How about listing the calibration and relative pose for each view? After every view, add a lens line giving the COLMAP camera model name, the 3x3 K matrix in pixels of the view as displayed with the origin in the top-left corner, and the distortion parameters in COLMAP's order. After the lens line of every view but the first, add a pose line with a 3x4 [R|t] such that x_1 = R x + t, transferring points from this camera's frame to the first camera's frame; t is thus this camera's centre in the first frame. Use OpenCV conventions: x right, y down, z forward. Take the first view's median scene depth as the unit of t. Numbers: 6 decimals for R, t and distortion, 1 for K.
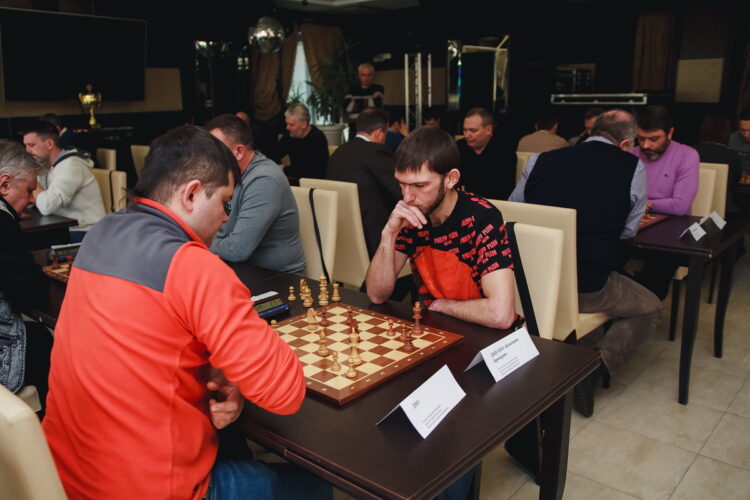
lens RADIAL K [[633.5, 0, 374.4], [0, 633.5, 251.1], [0, 0, 1]] dist [-0.094548, 0.088249]
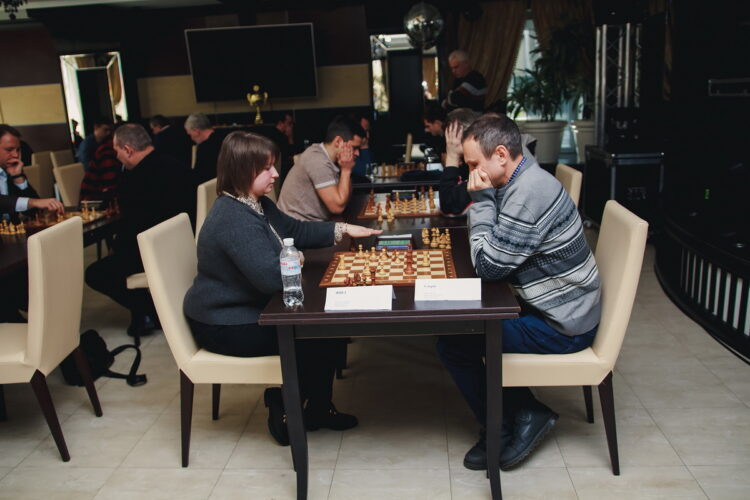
lens RADIAL K [[624.1, 0, 373.7], [0, 624.1, 252.1], [0, 0, 1]] dist [-0.069279, 0.003344]
pose [[0.613370, 0.175975, -0.769942, 0.584945], [-0.144996, 0.983382, 0.109248, -0.113634], [0.776372, 0.044629, 0.628693, 0.427869]]
